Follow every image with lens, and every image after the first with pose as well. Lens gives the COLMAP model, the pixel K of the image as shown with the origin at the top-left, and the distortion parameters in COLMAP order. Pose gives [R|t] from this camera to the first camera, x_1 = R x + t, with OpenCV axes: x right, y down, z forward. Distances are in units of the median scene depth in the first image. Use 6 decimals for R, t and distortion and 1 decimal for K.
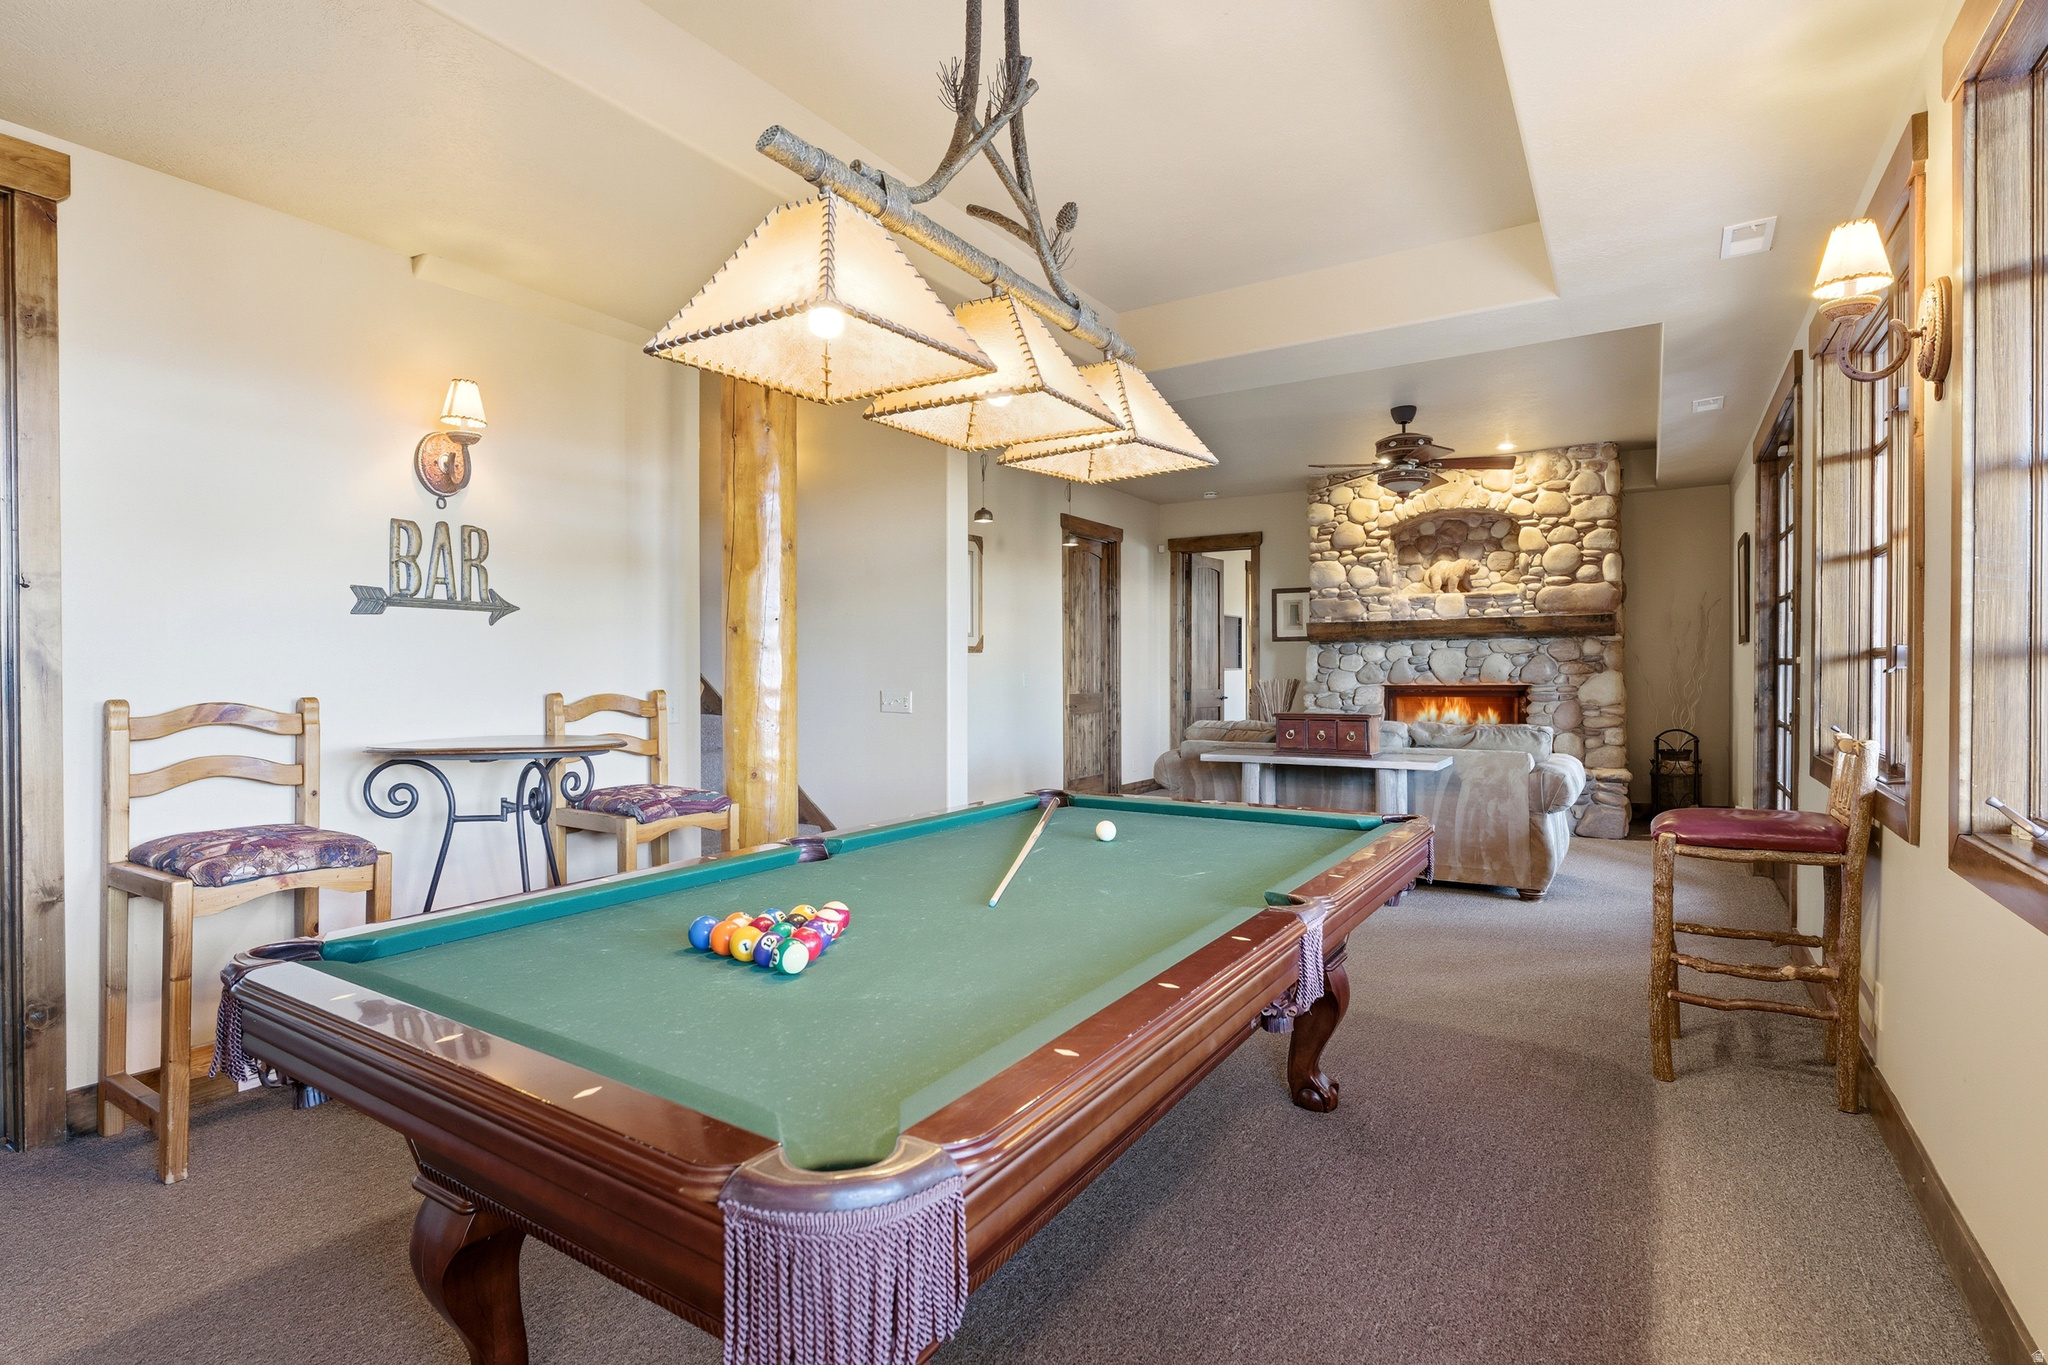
lens RADIAL K [[963.0, 0, 1039.8], [0, 963.0, 670.1], [0, 0, 1]] dist [0.003547, 0.000168]
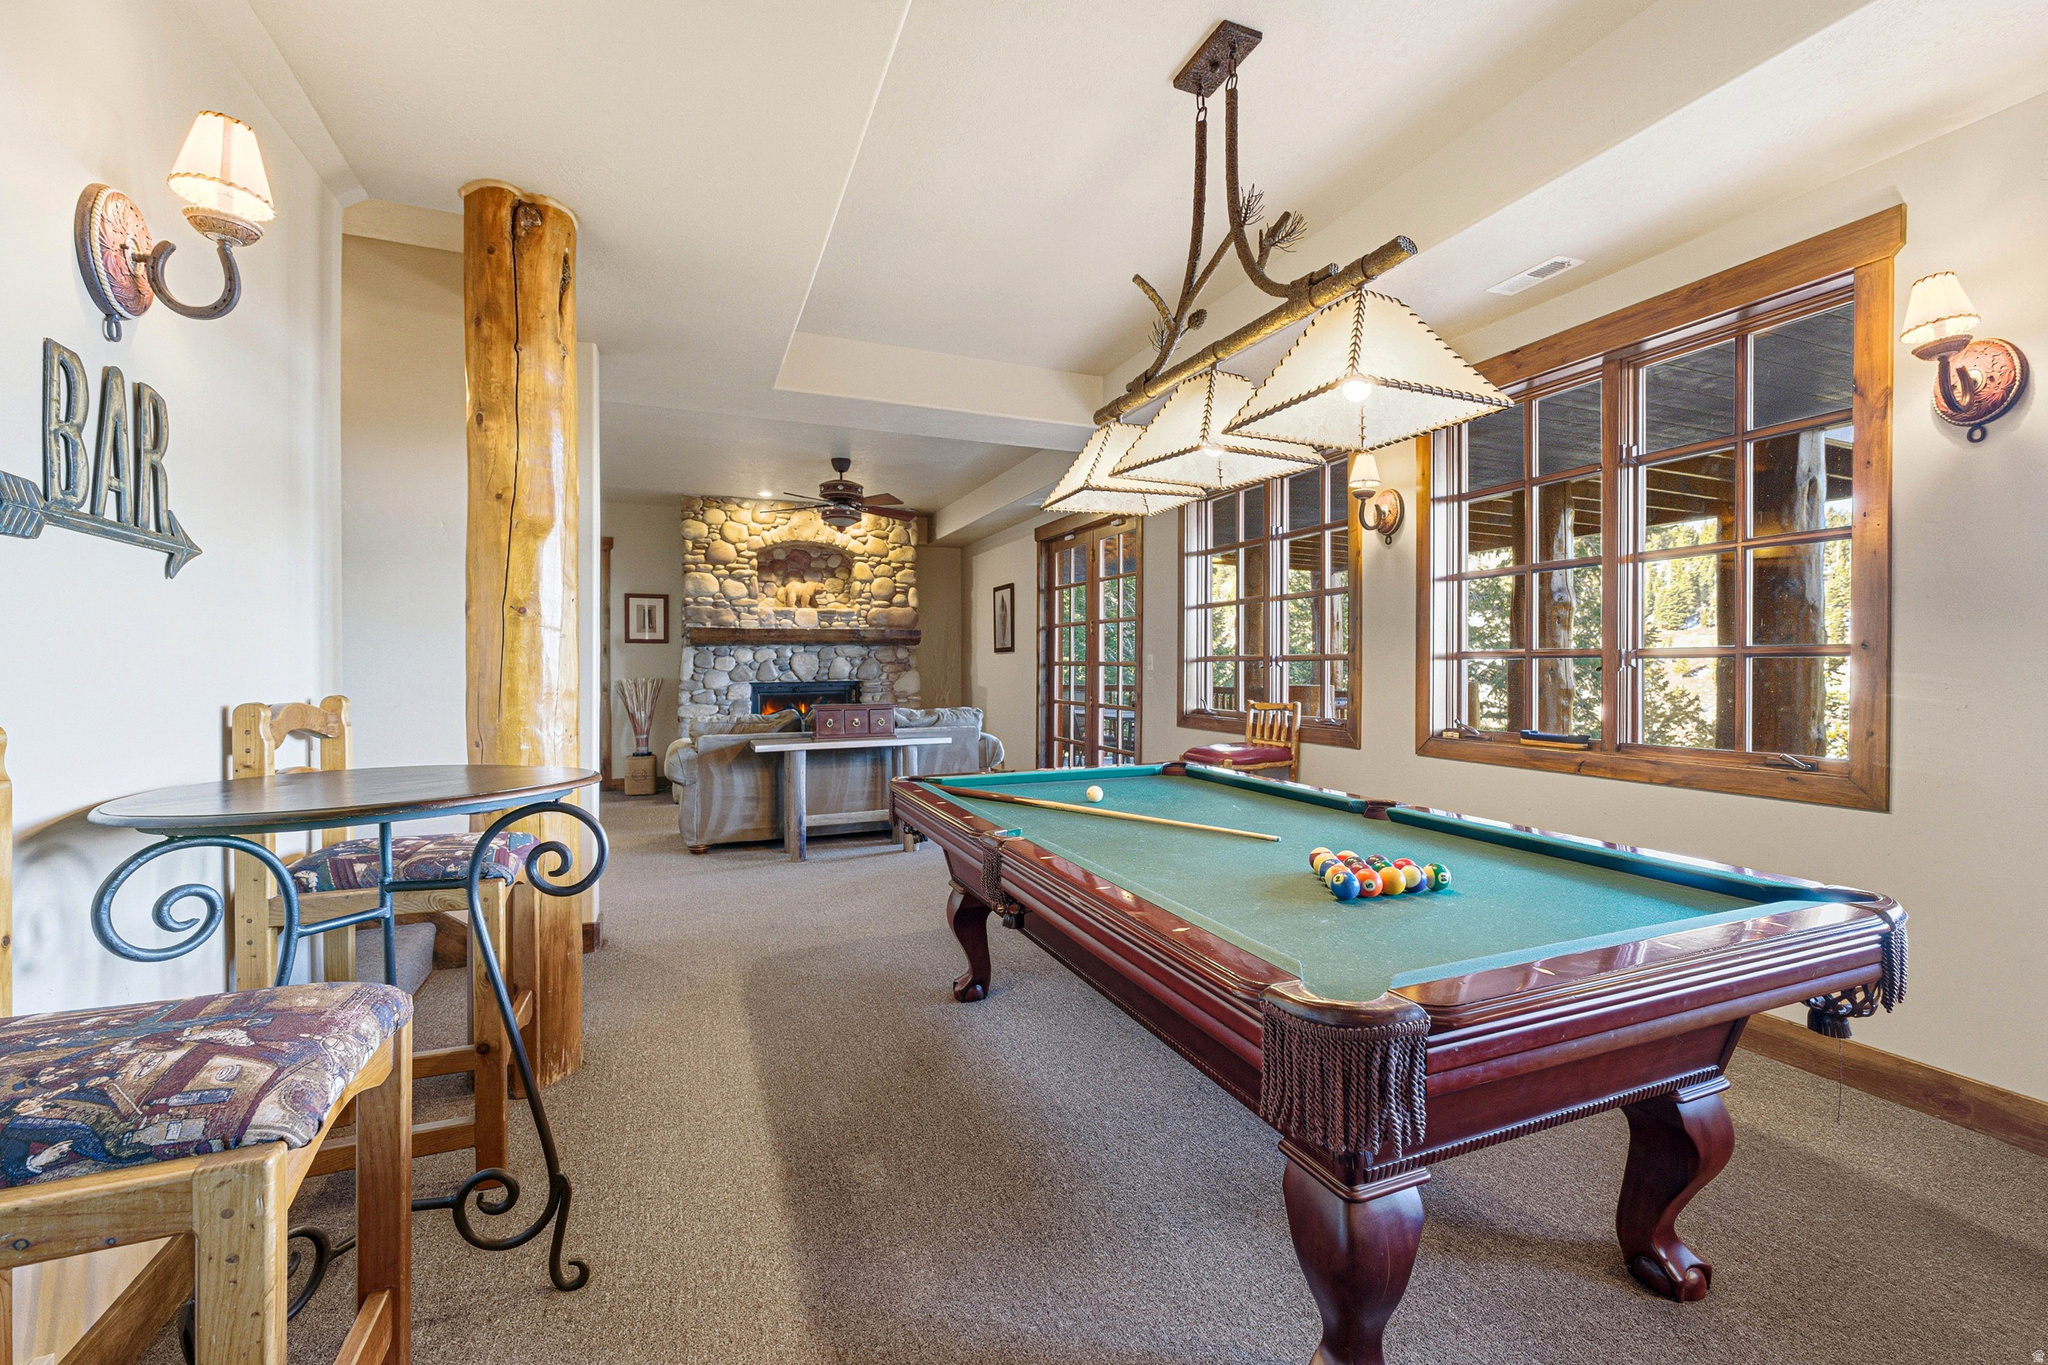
lens RADIAL K [[823.9, 0, 1016.0], [0, 823.9, 673.3], [0, 0, 1]] dist [-0.002288, 0.000753]
pose [[0.584831, -0.003681, 0.811147, -0.296999], [0.002601, 0.999993, 0.002662, 0.002832], [-0.811151, 0.000552, 0.584836, 0.158086]]
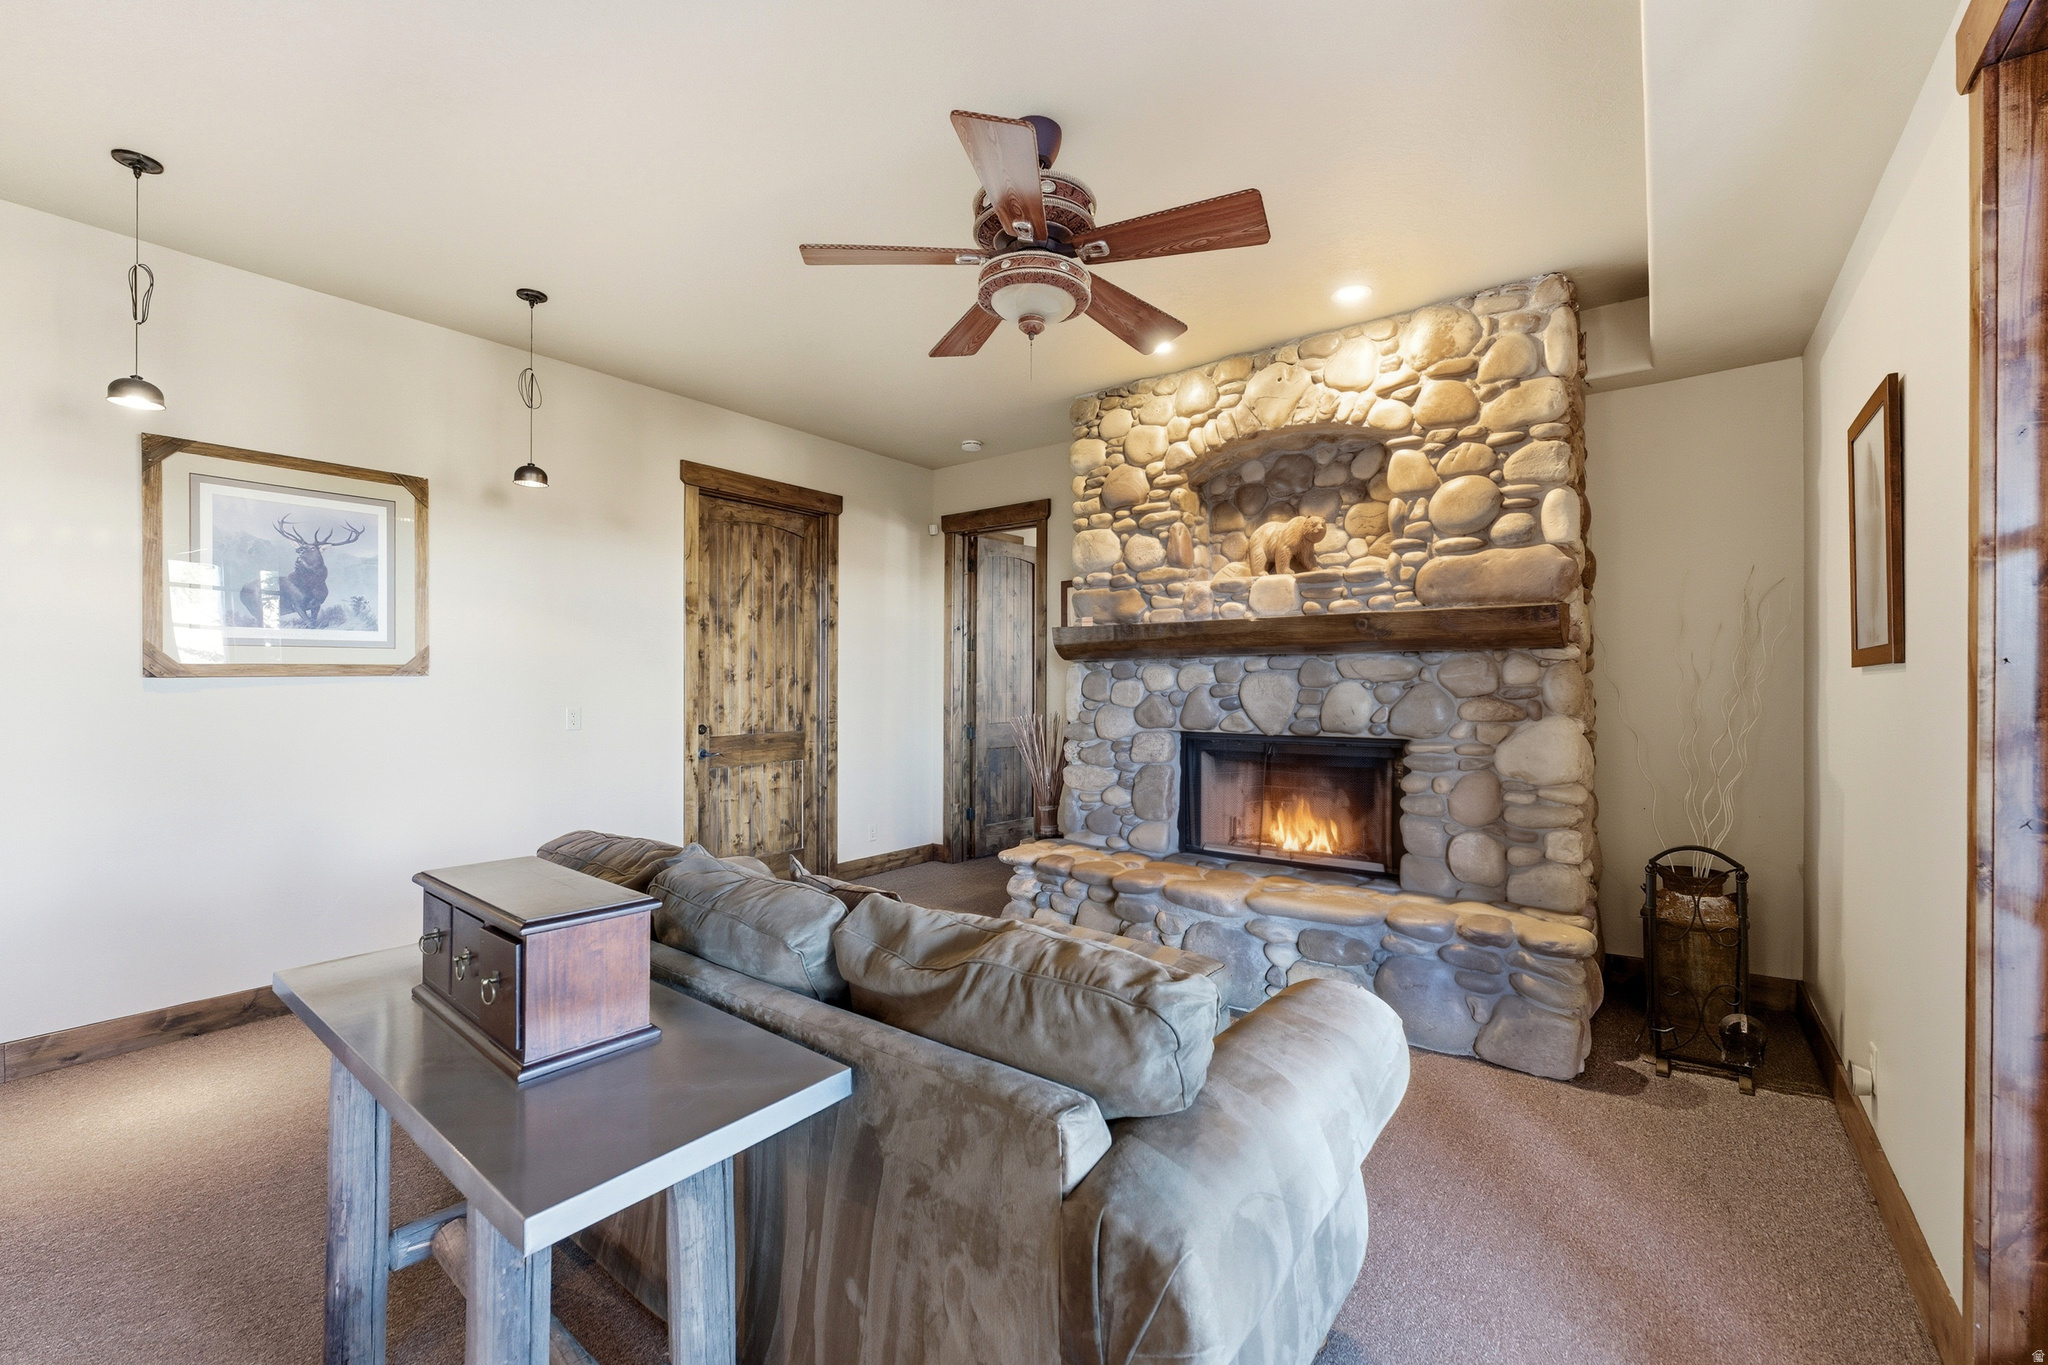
lens RADIAL K [[823.9, 0, 1026.8], [0, 823.9, 671.3], [0, 0, 1]] dist [-0.002288, 0.000753]
pose [[0.995157, 0.003626, -0.098227, 0.341895], [-0.004666, 0.999935, -0.010365, -0.016914], [0.098183, 0.010773, 0.995110, 0.518174]]
